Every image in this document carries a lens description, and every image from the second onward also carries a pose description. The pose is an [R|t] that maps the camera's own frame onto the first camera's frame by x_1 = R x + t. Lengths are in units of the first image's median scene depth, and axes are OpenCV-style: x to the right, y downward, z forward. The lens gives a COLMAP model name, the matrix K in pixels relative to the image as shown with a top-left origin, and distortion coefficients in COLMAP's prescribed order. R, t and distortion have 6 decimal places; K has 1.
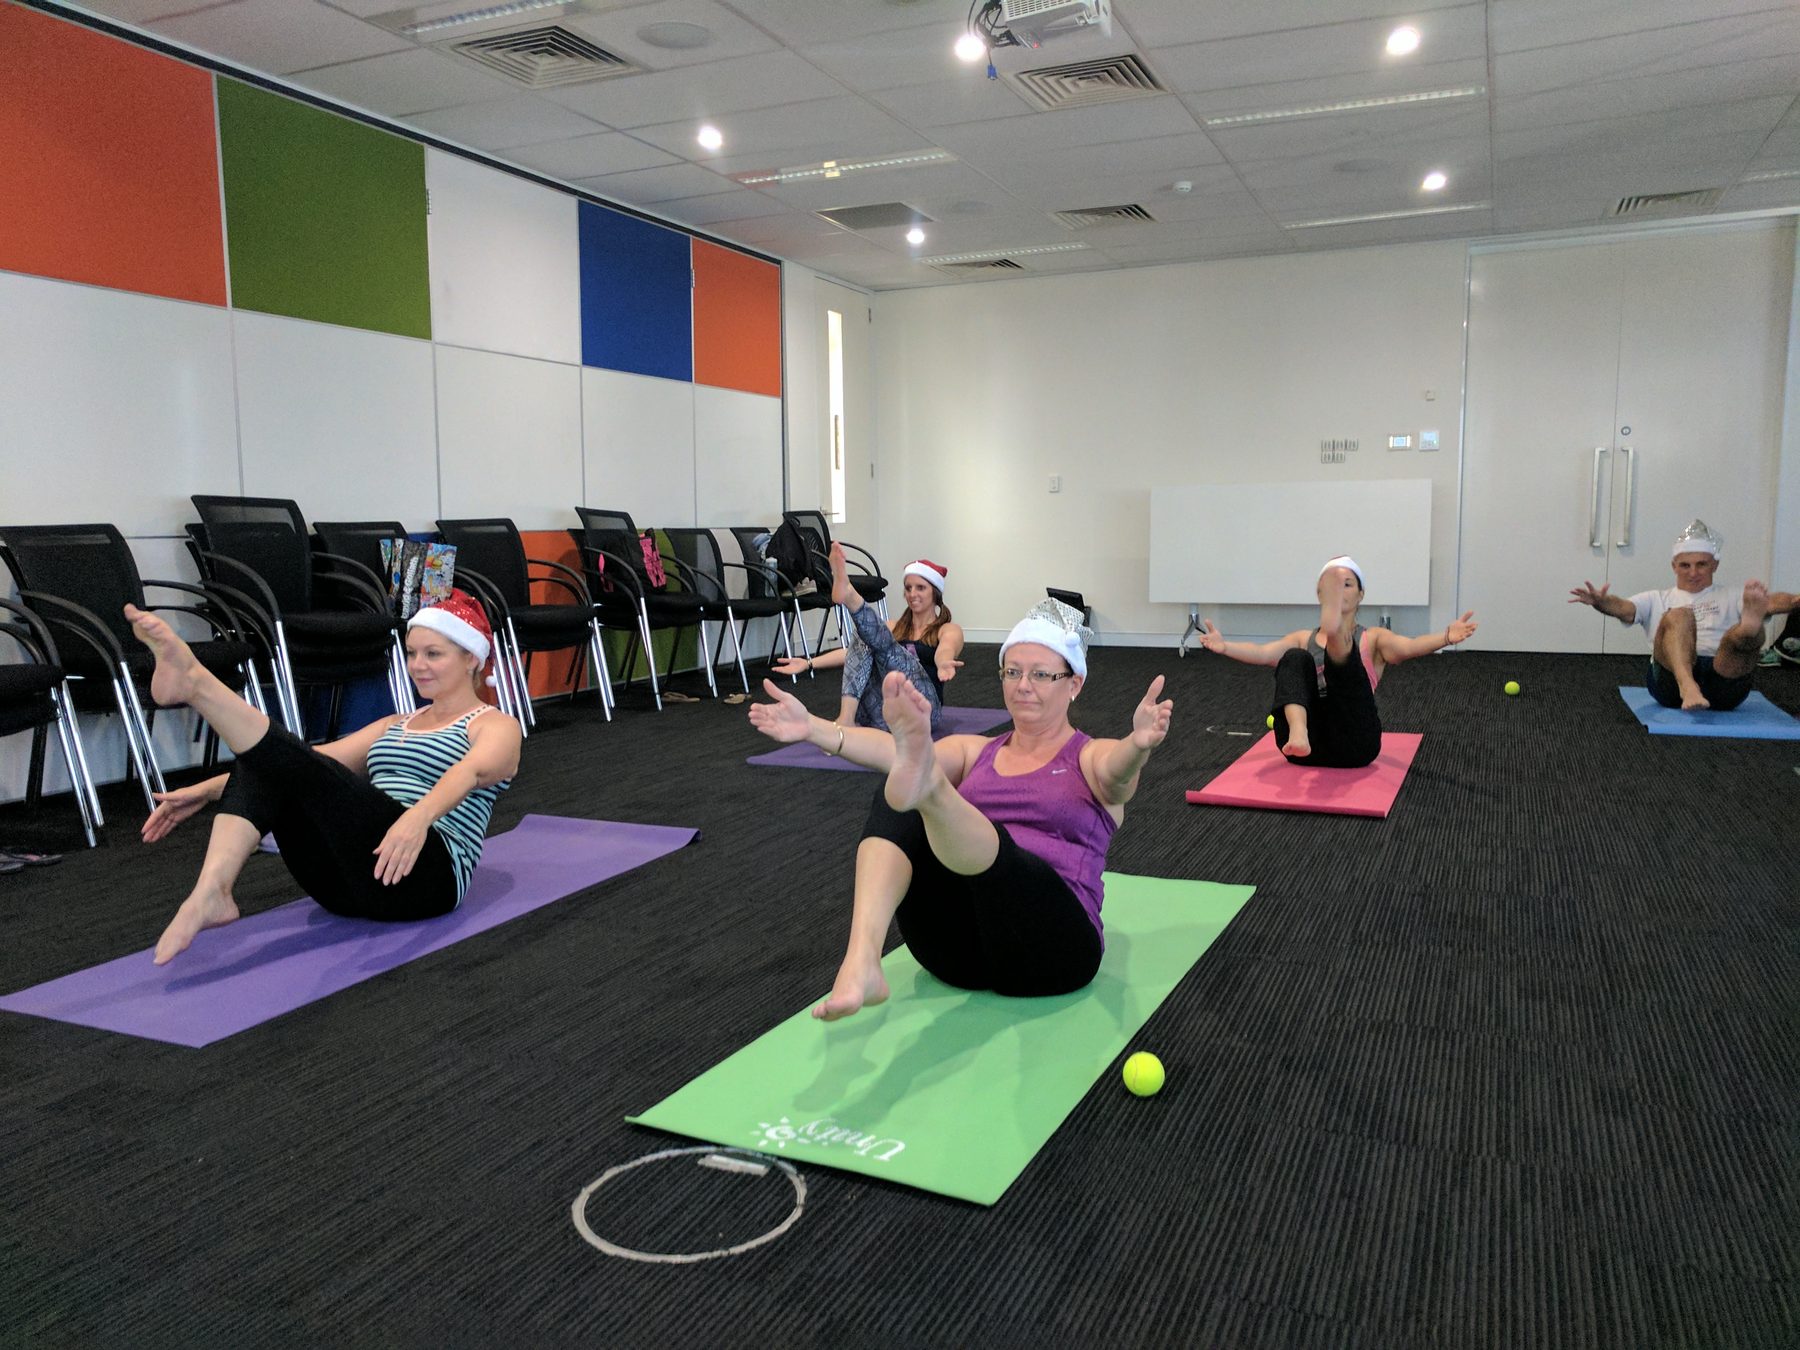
lens RADIAL K [[1344.8, 0, 901.7], [0, 1344.8, 680.0], [0, 0, 1]] dist [0.009442, 0.000523]
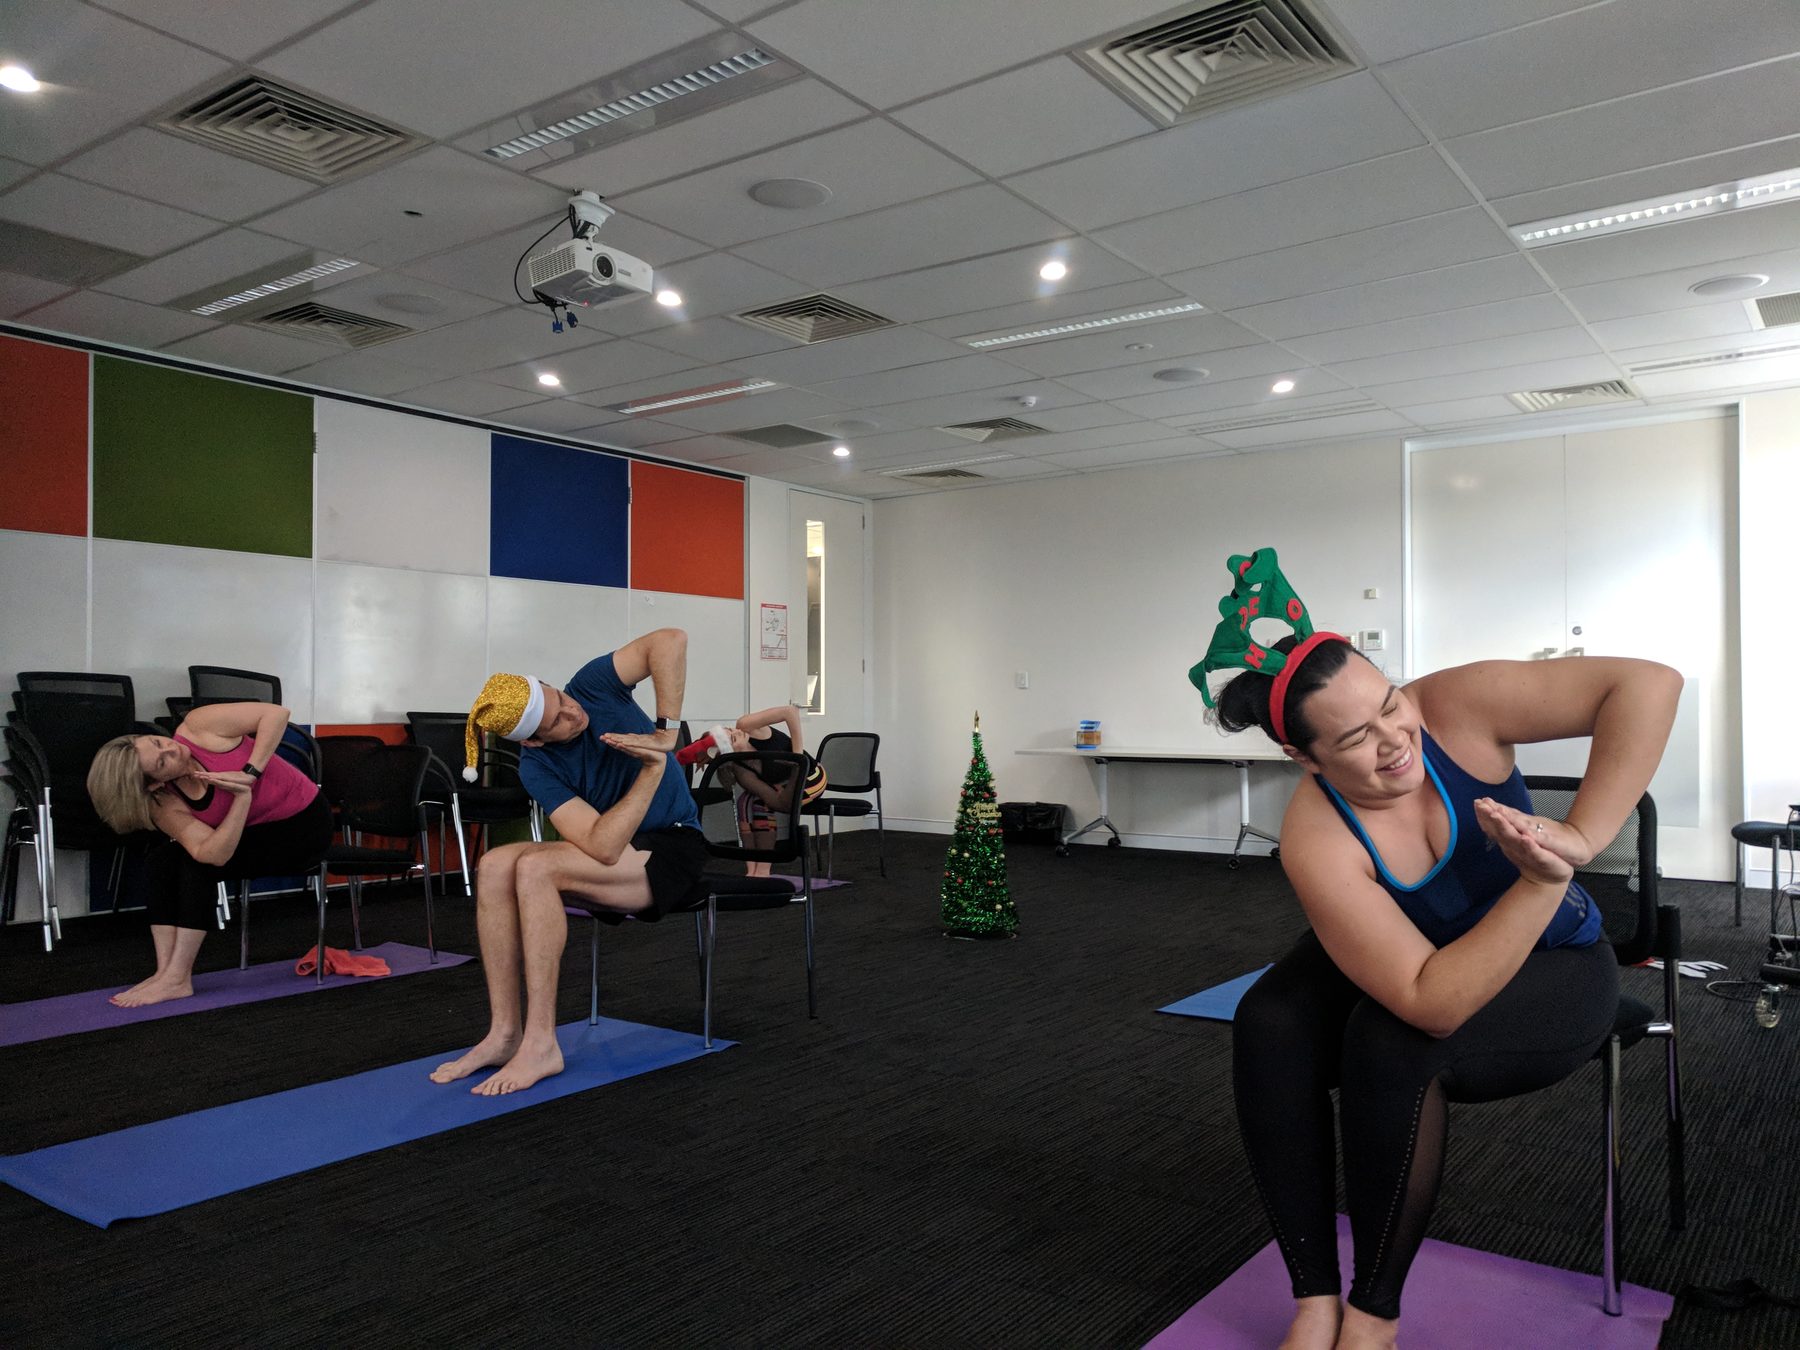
lens RADIAL K [[1344.8, 0, 909.0], [0, 1344.8, 680.0], [0, 0, 1]] dist [0.009442, 0.000523]
pose [[0.976472, 0.006425, -0.215547, 0.347285], [-0.036330, 0.990170, -0.135066, -0.011449], [0.212561, 0.139719, 0.967107, 0.011118]]
